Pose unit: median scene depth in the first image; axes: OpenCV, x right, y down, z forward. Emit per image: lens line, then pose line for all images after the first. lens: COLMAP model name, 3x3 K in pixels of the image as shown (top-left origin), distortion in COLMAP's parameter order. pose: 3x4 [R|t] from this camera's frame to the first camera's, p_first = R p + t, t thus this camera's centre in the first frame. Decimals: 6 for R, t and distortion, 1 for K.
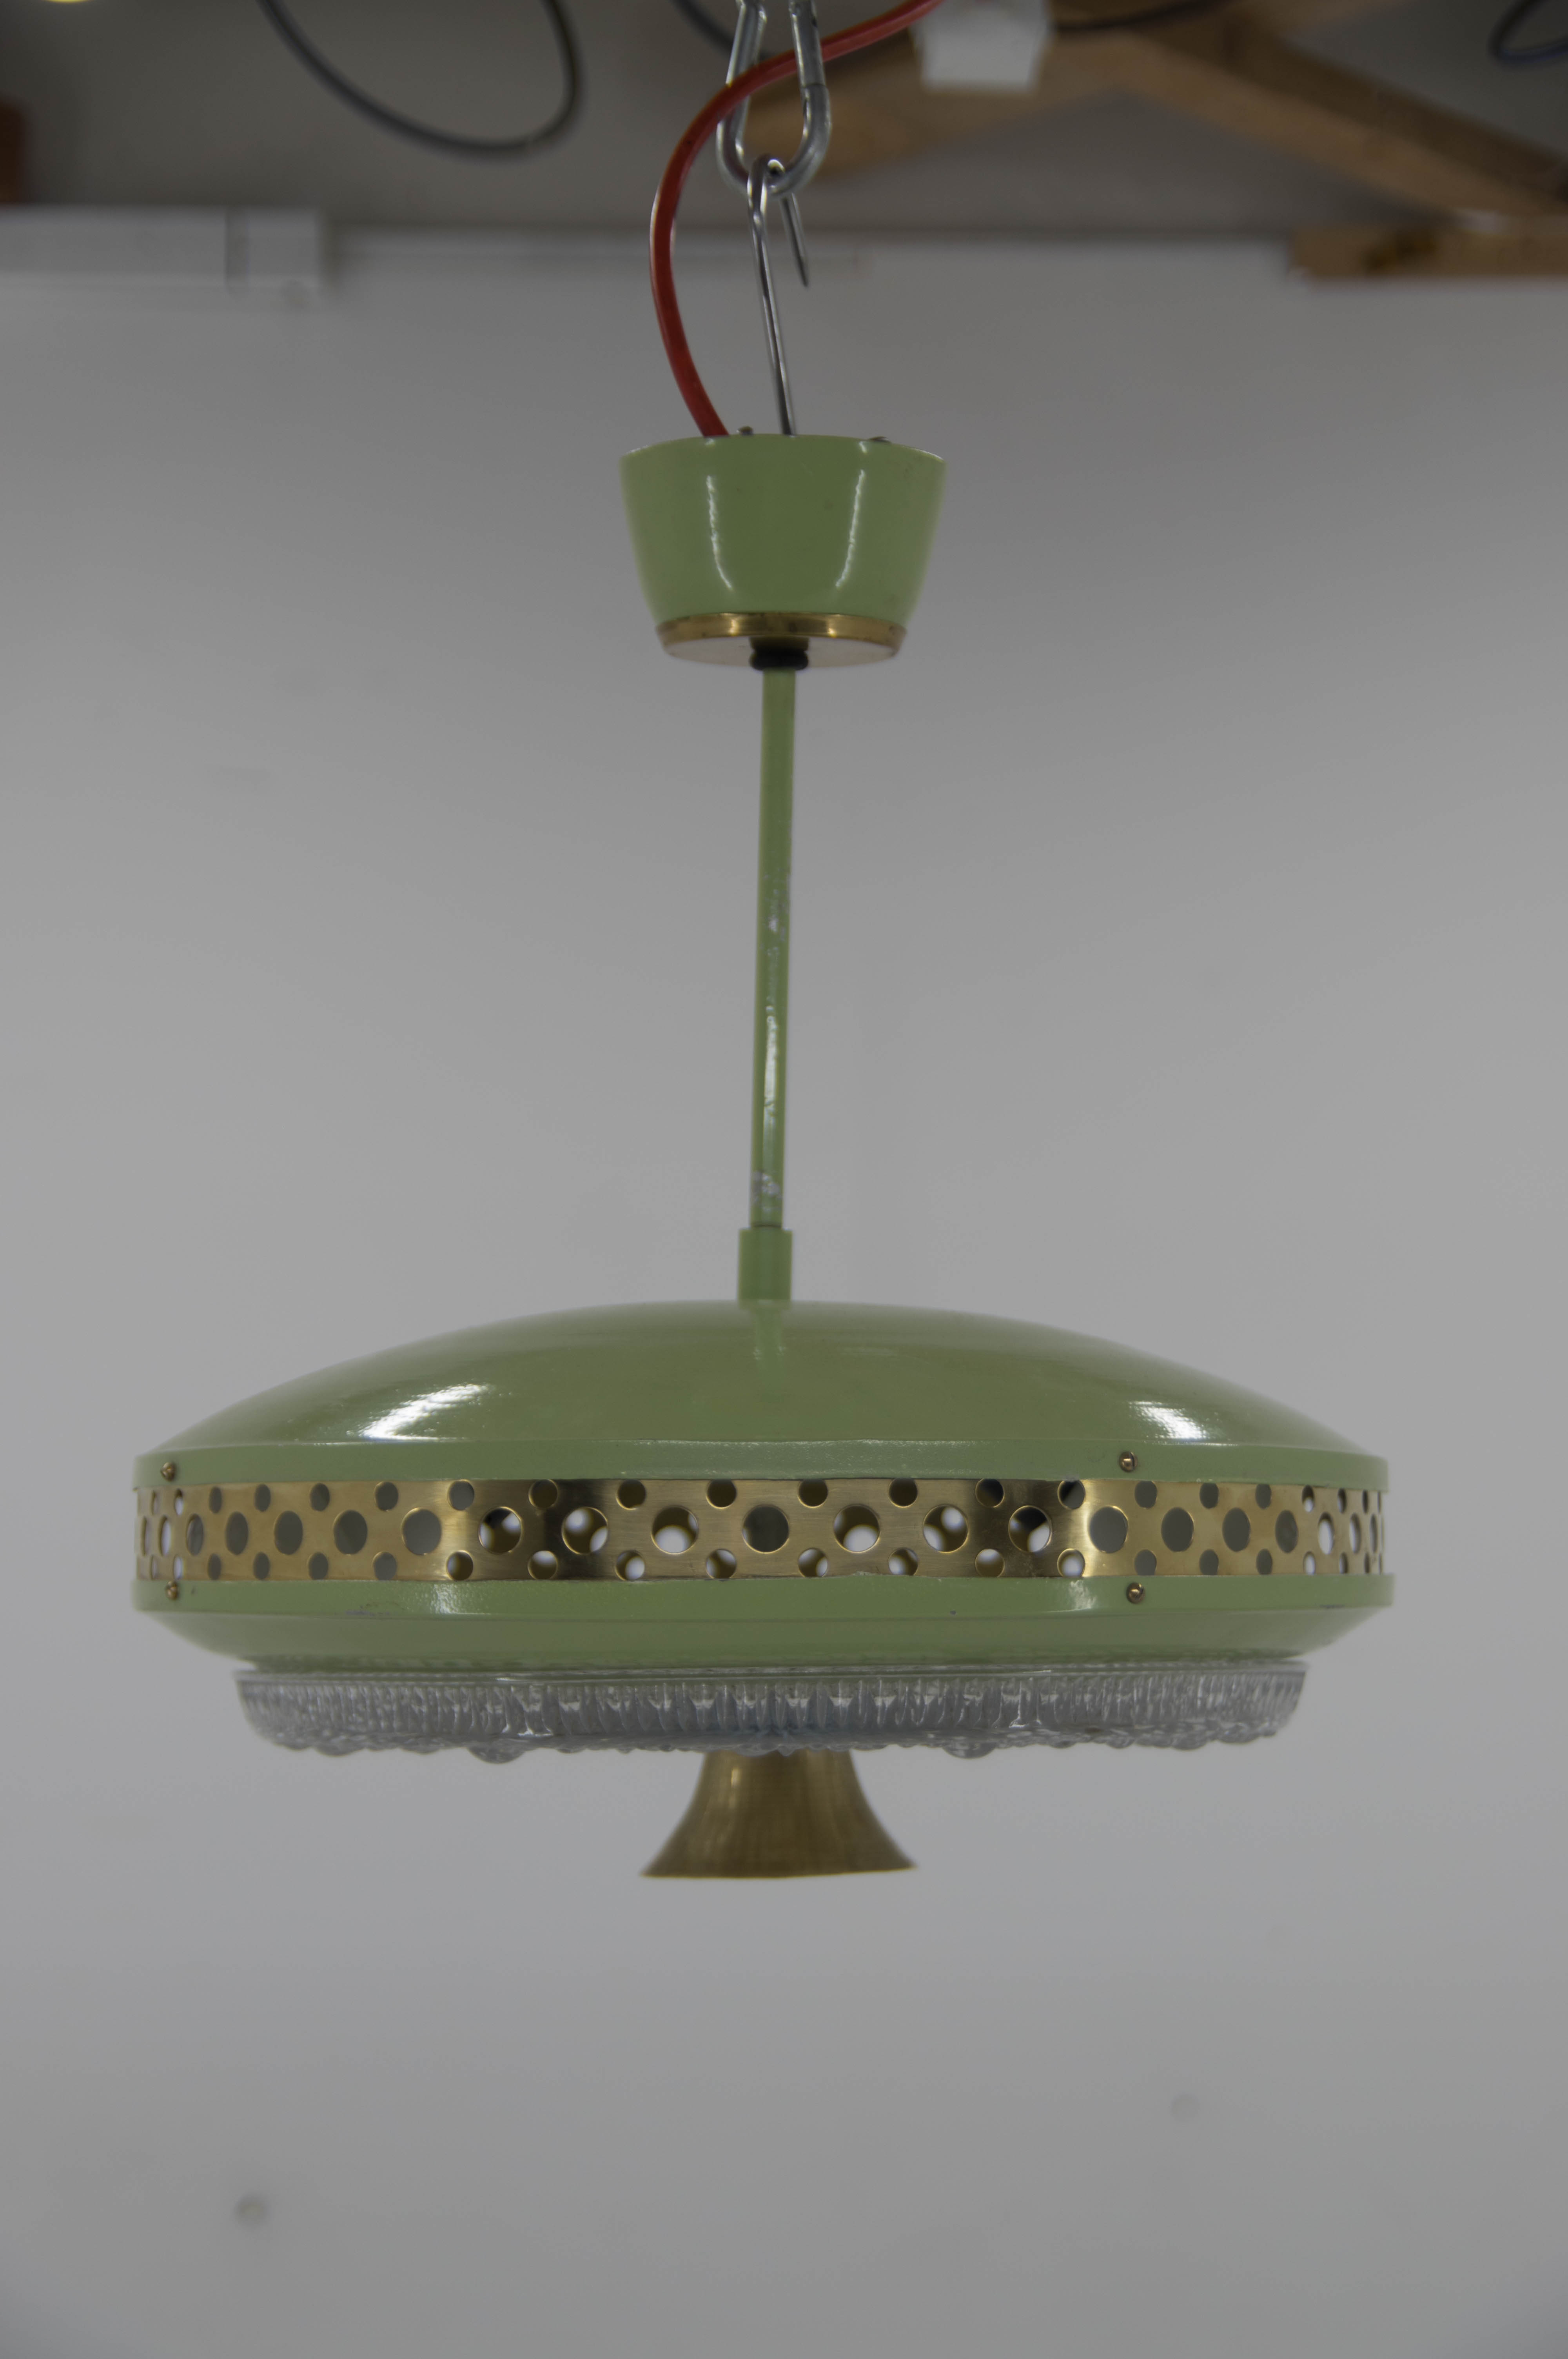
lens RADIAL K [[3700.6, 0, 784.0], [0, 3700.6, 1179.5], [0, 0, 1]] dist [0.014546, 0.084837]
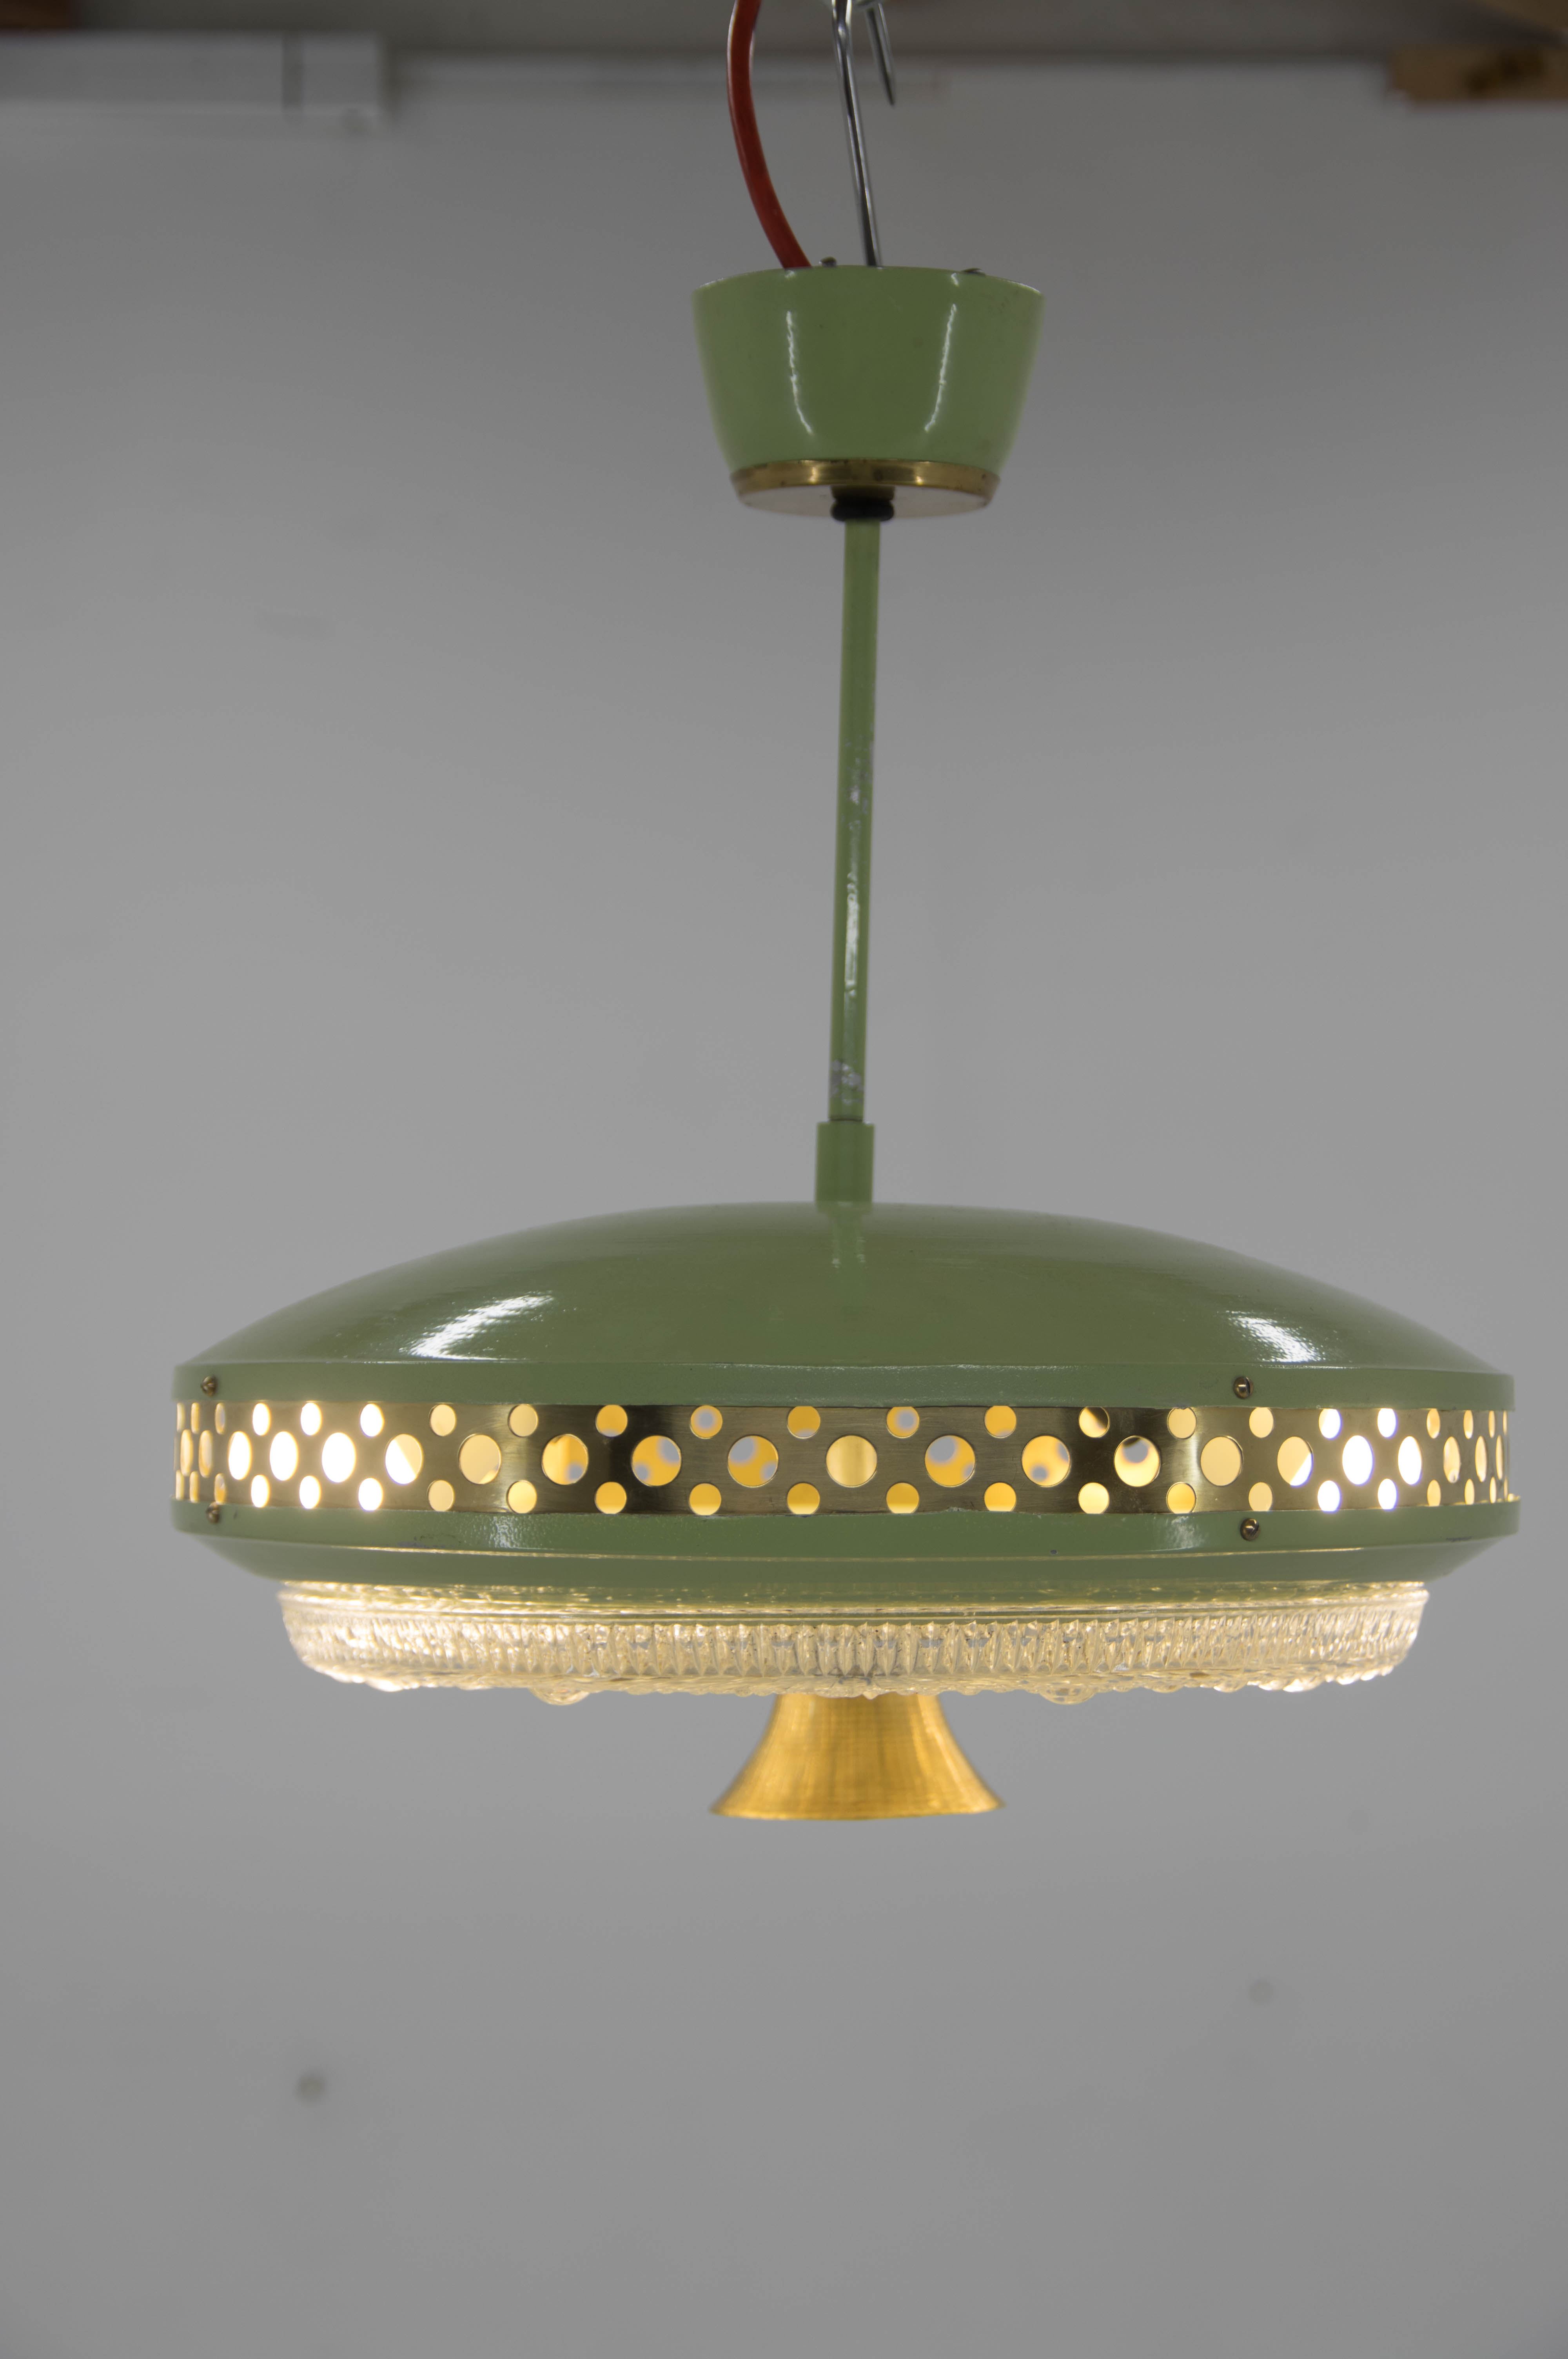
lens RADIAL K [[3639.4, 0, 734.9], [0, 3639.4, 1179.2], [0, 0, 1]] dist [-0.006027, 0.069571]
pose [[0.999545, 0.005416, -0.029658, -0.005679], [-0.004033, 0.998911, 0.046486, -0.015520], [0.029878, -0.046345, 0.998479, 0.081608]]
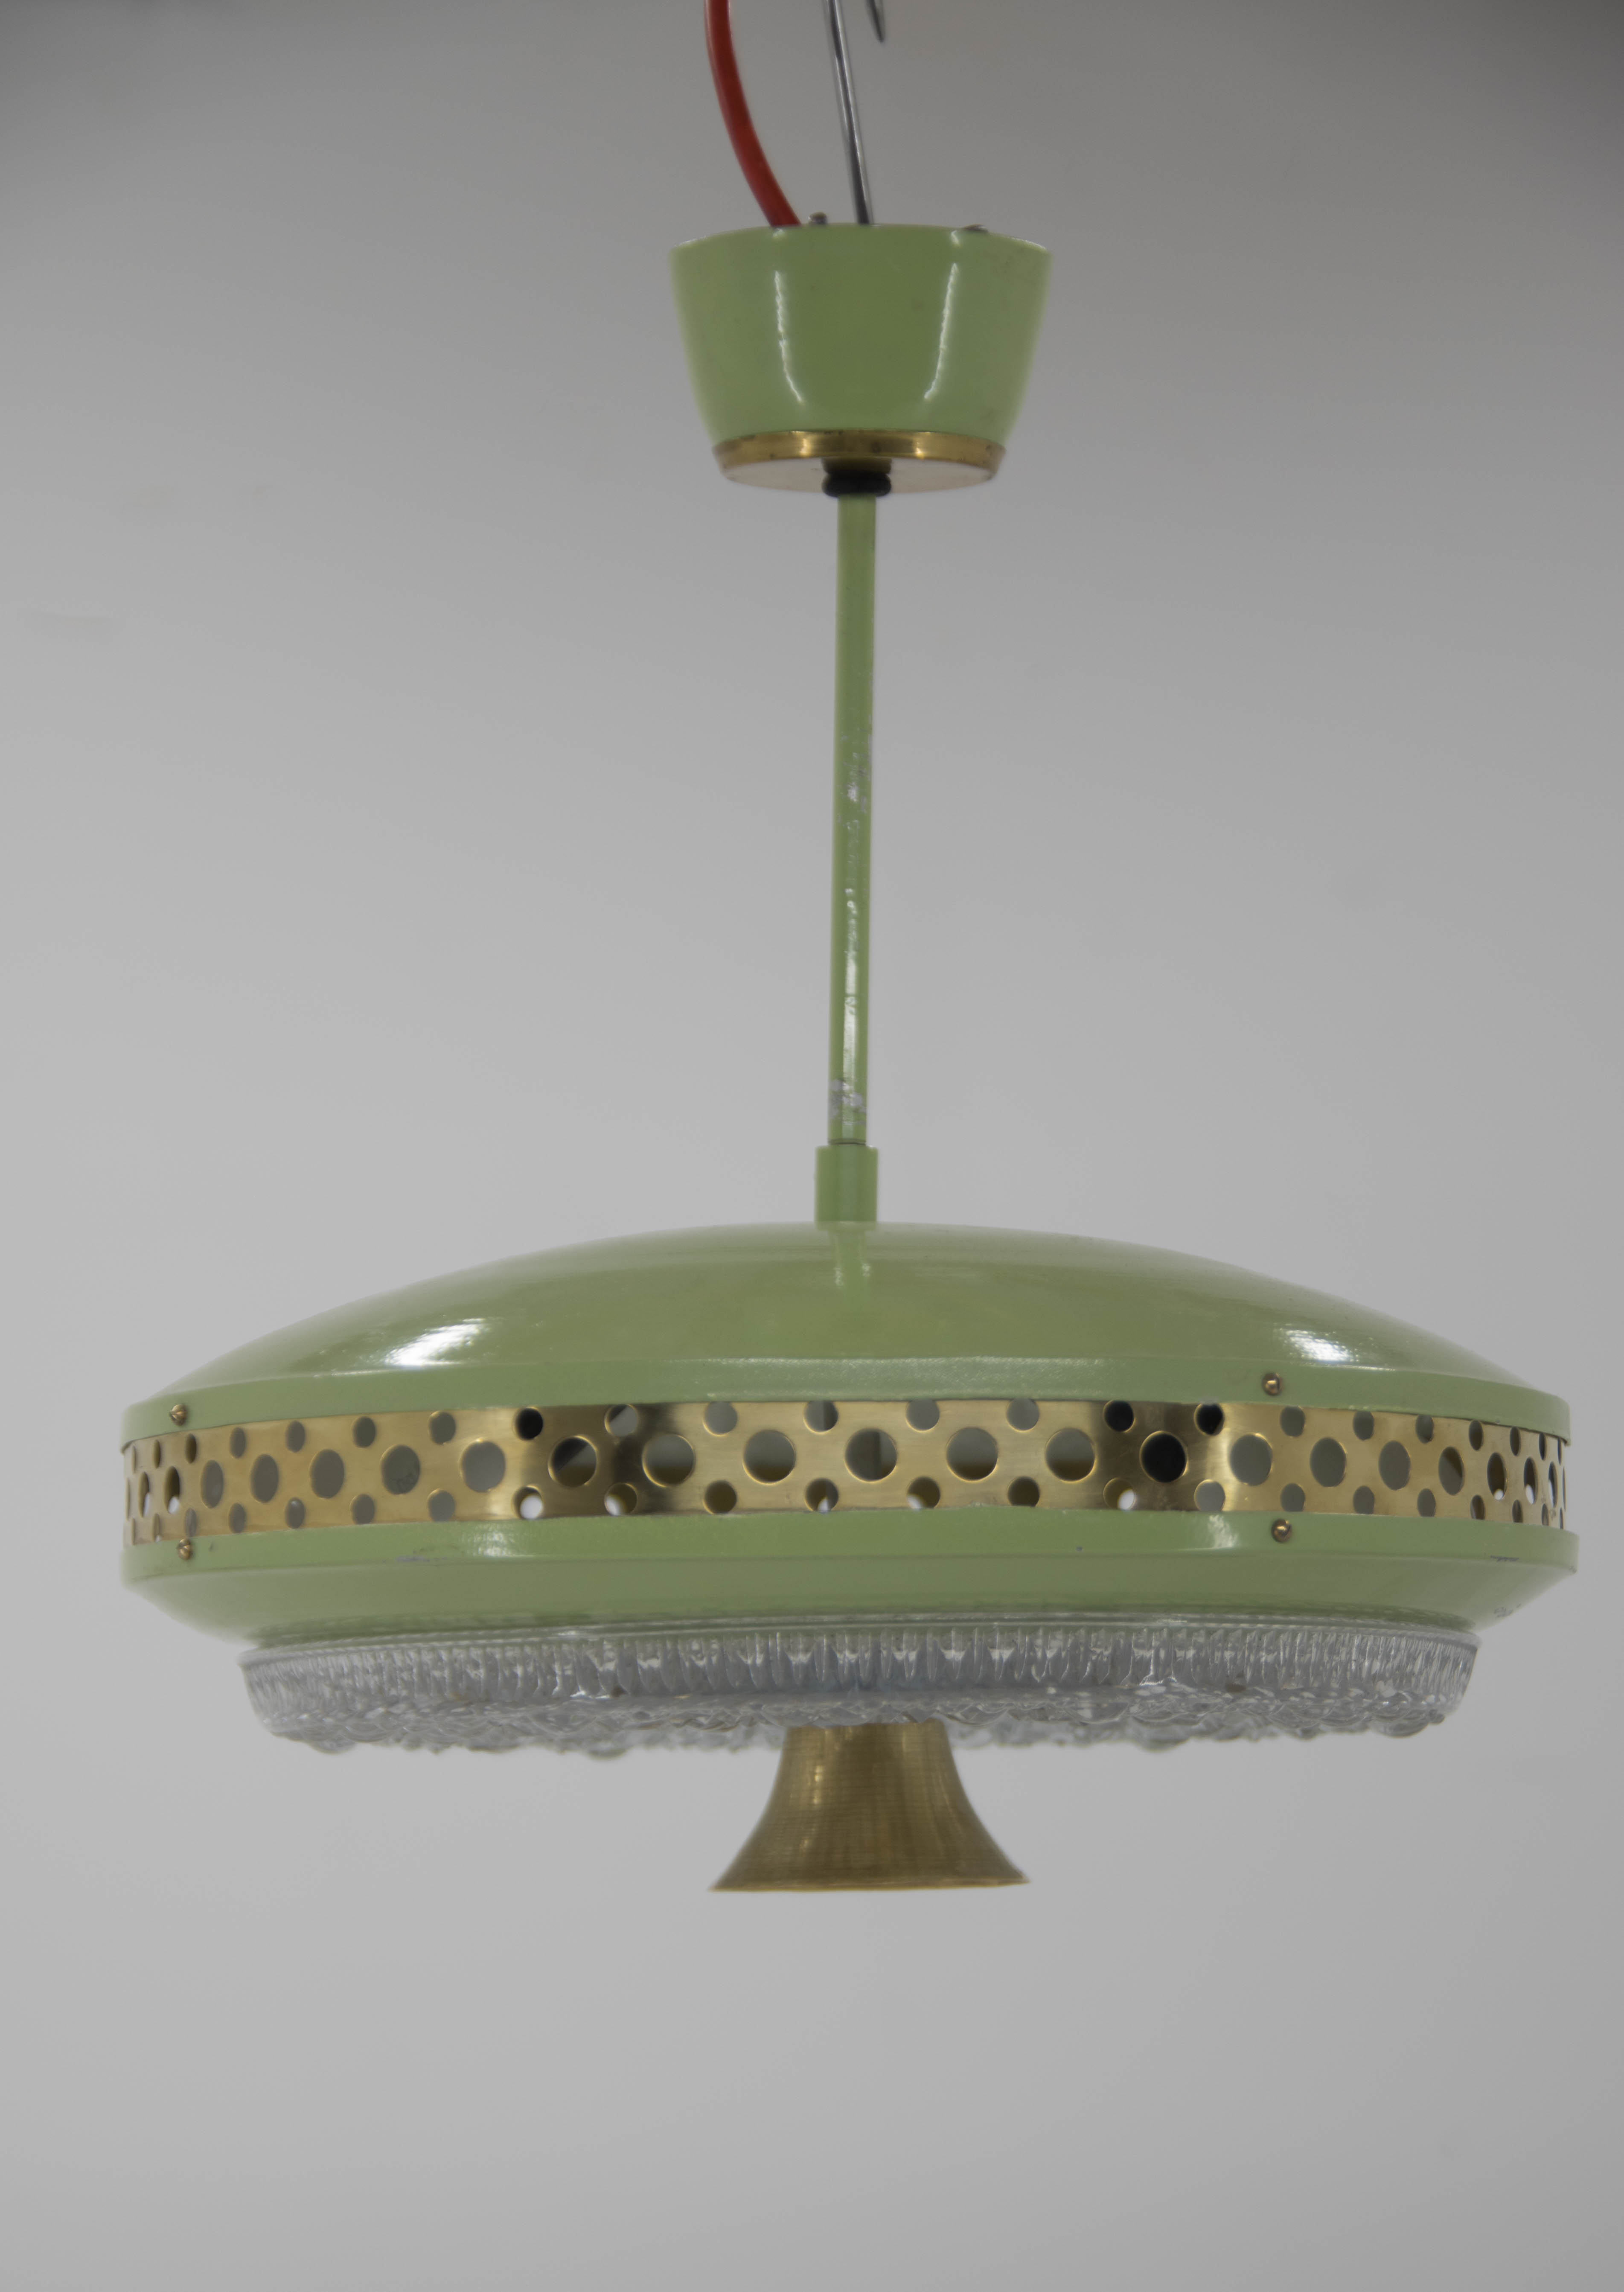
lens RADIAL K [[5163.3, 0, 812.0], [0, 5163.3, 1146.0], [0, 0, 1]] dist [0.044672, -0.007331]
pose [[0.999957, -0.004525, 0.008087, -0.023517], [0.004579, 0.999967, -0.006686, 0.021932], [-0.008056, 0.006723, 0.999945, -0.206628]]
